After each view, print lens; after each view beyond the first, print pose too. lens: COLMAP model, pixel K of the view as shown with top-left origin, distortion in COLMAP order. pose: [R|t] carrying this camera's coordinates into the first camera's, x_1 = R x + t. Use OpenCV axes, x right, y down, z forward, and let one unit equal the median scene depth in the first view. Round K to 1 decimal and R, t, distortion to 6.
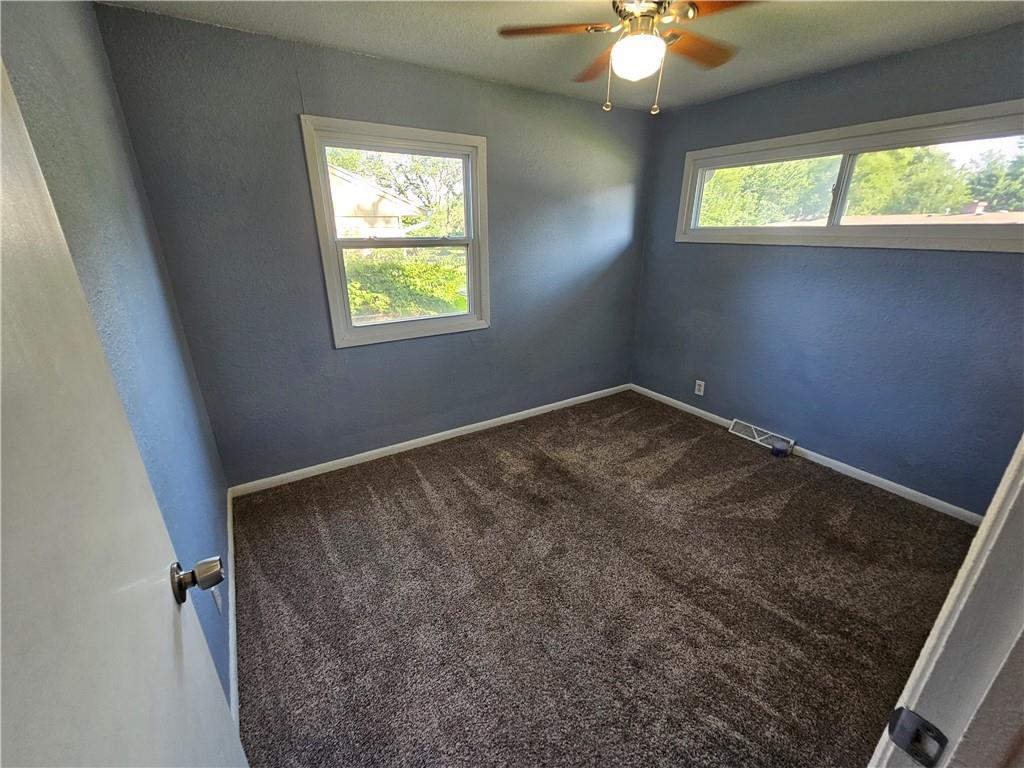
lens RADIAL K [[426.7, 0, 513.4], [0, 426.7, 386.1], [0, 0, 1]] dist [-0.002525, 0.000638]
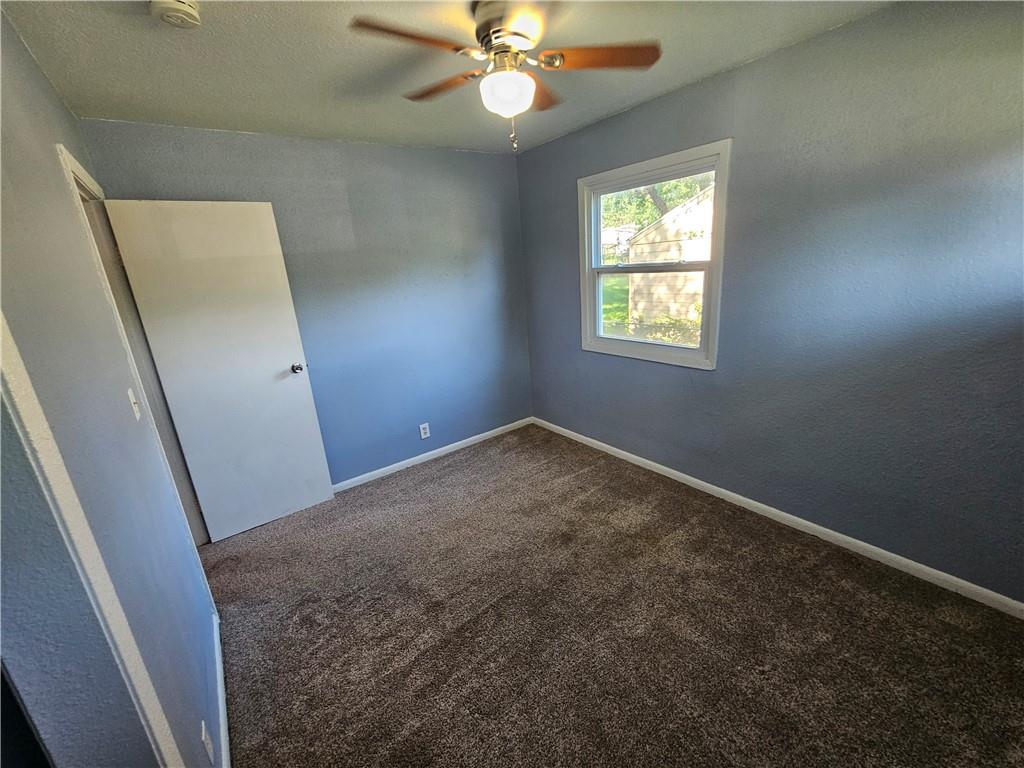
lens RADIAL K [[426.7, 0, 504.6], [0, 426.7, 386.9], [0, 0, 1]] dist [-0.002525, 0.000638]
pose [[0.052258, 0.274382, -0.960200, 0.776384], [-0.278473, 0.927378, 0.249847, -0.219972], [0.959021, 0.254333, 0.124871, 0.579198]]
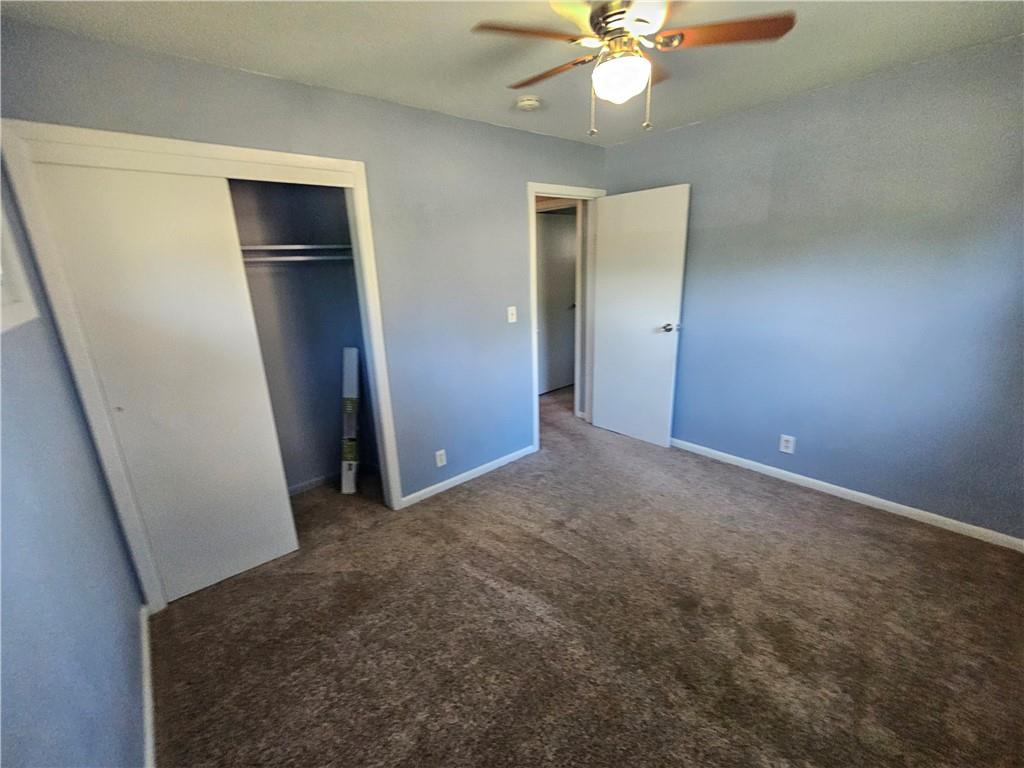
lens RADIAL K [[426.7, 0, 503.5], [0, 426.7, 382.3], [0, 0, 1]] dist [-0.002525, 0.000638]
pose [[-0.990127, 0.073322, -0.119464, 0.393292], [-0.012122, 0.804294, 0.594108, -0.439308], [0.139646, 0.589690, -0.795465, 1.165388]]
